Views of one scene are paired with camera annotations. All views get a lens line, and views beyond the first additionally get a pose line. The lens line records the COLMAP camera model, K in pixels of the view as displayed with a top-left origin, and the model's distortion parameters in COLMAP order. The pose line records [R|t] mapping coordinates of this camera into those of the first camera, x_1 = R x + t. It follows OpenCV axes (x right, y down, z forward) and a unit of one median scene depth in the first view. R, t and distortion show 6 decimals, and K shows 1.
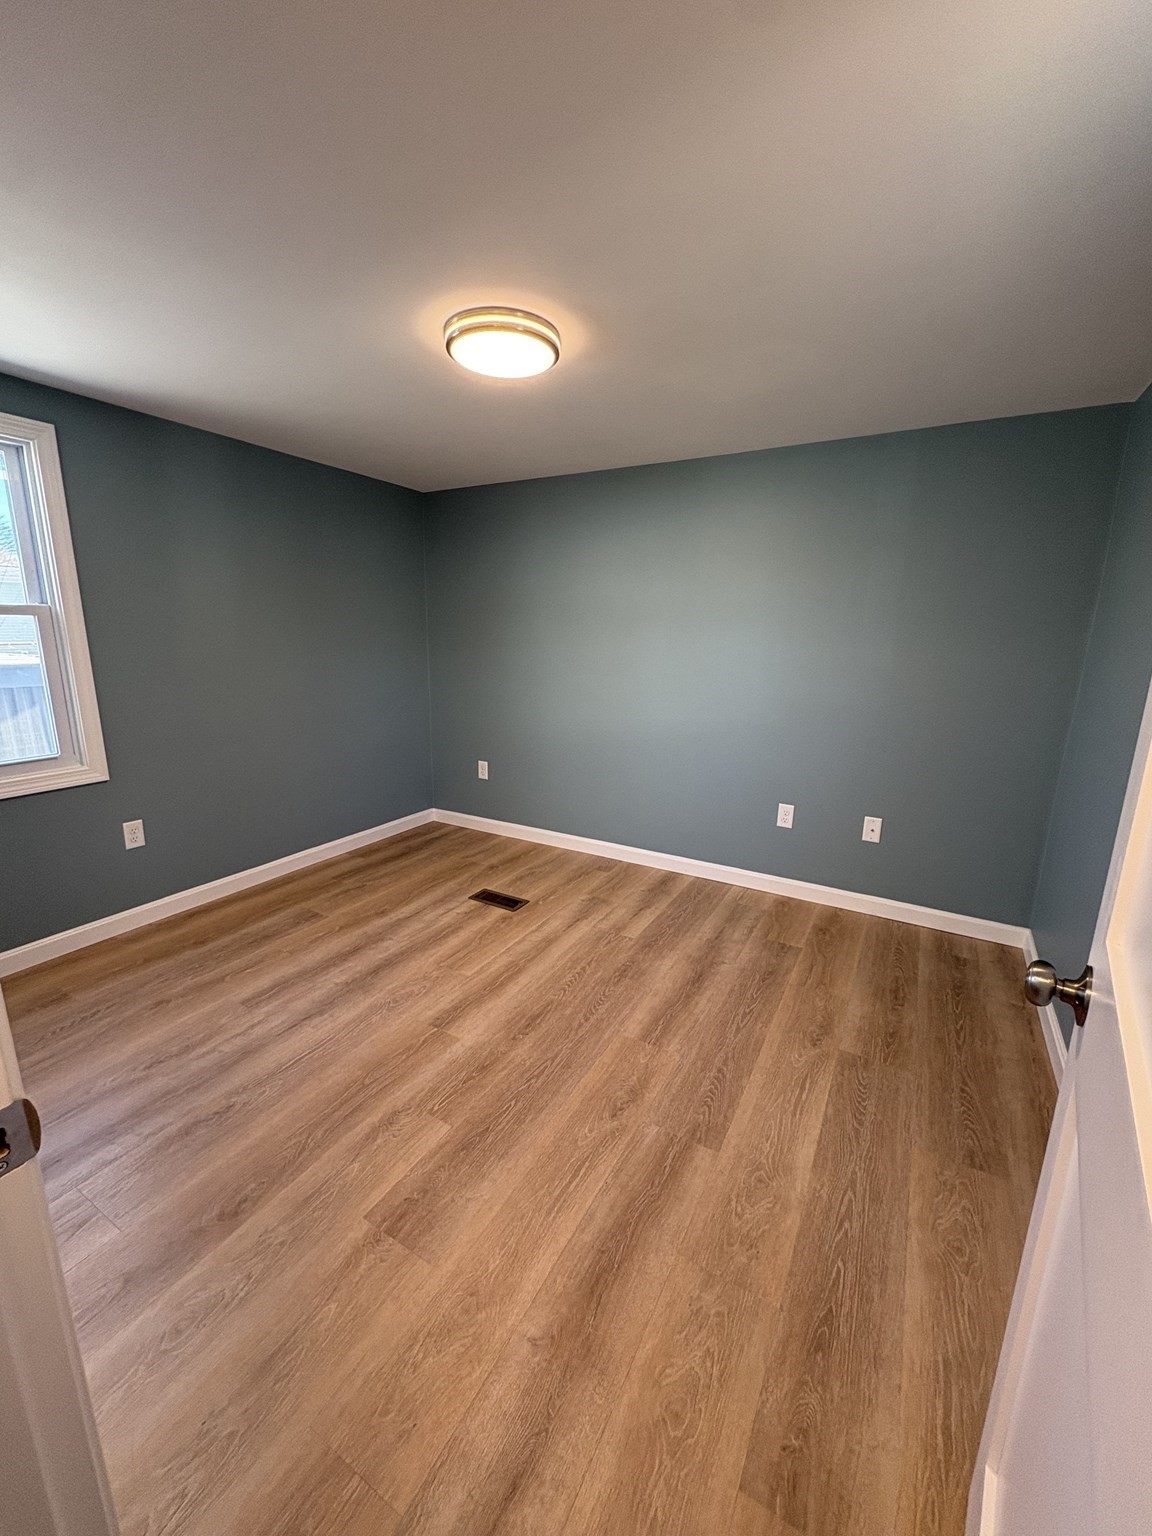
lens RADIAL K [[612.3, 0, 577.7], [0, 612.3, 768.0], [0, 0, 1]] dist [-0.000156, -0.000001]
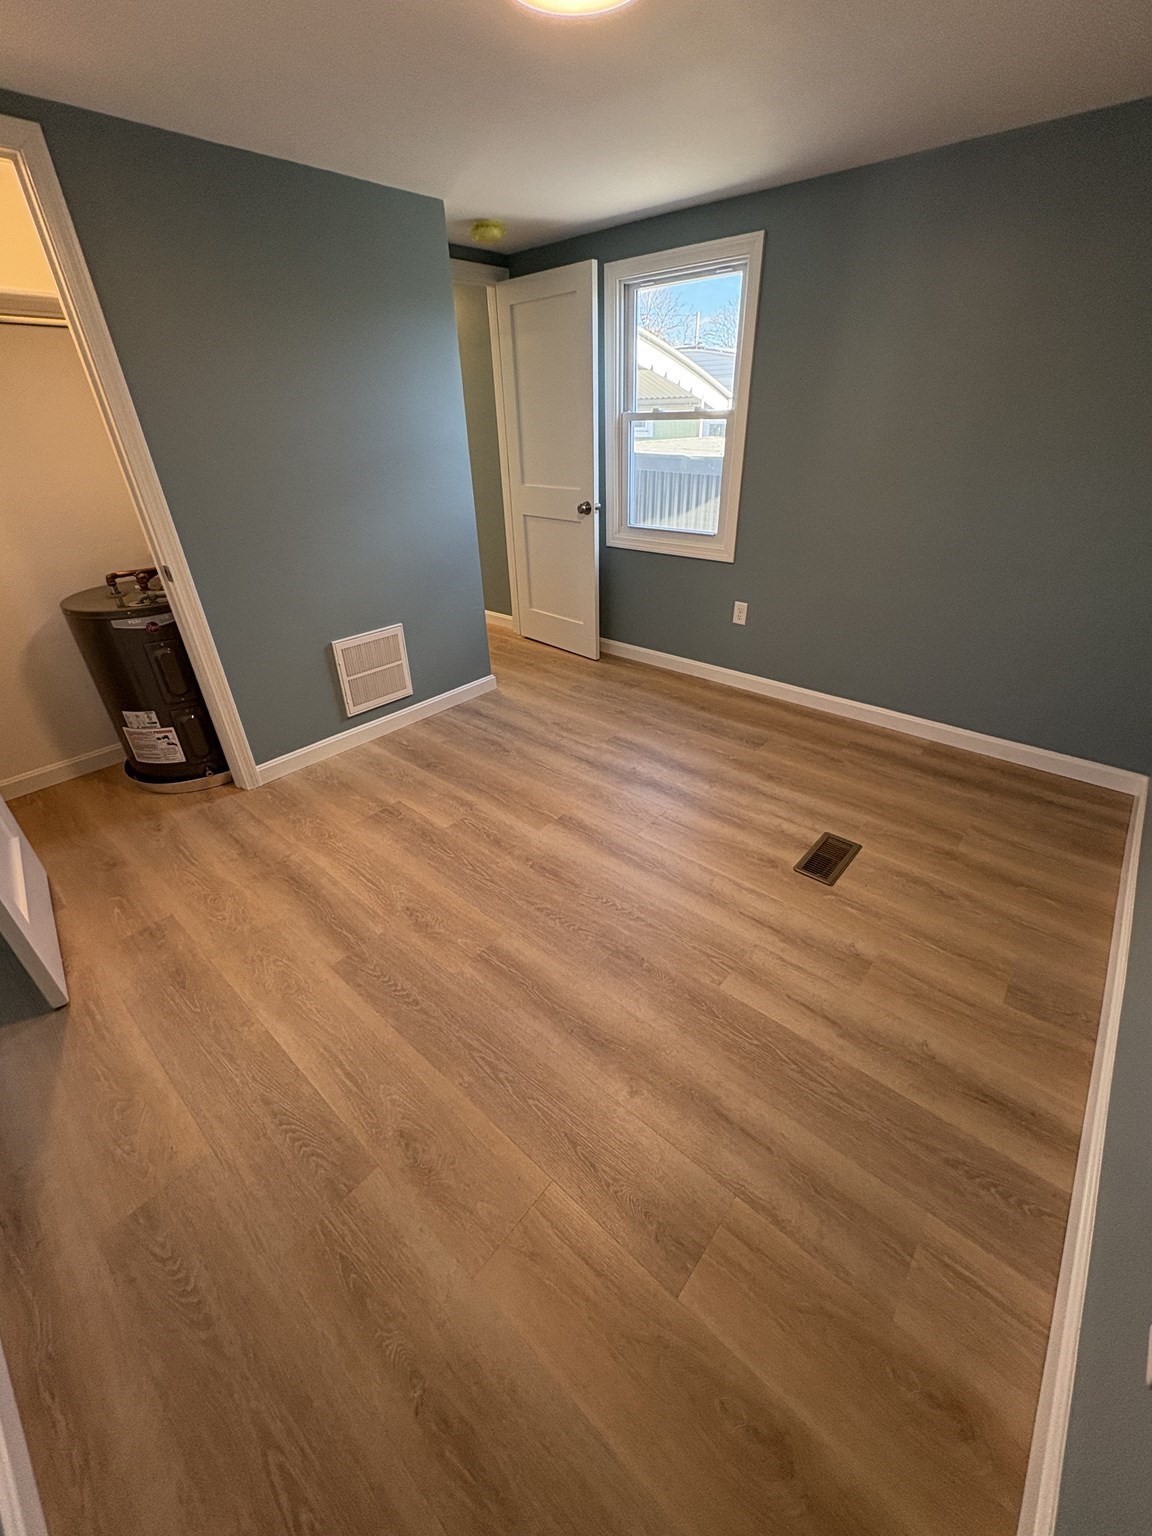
lens RADIAL K [[612.3, 0, 577.7], [0, 612.3, 768.0], [0, 0, 1]] dist [-0.000156, -0.000001]
pose [[-0.201245, 0.480691, -0.853485, 0.644393], [-0.195814, 0.833982, 0.515878, -0.239585], [0.959769, 0.270942, -0.073709, 0.994775]]
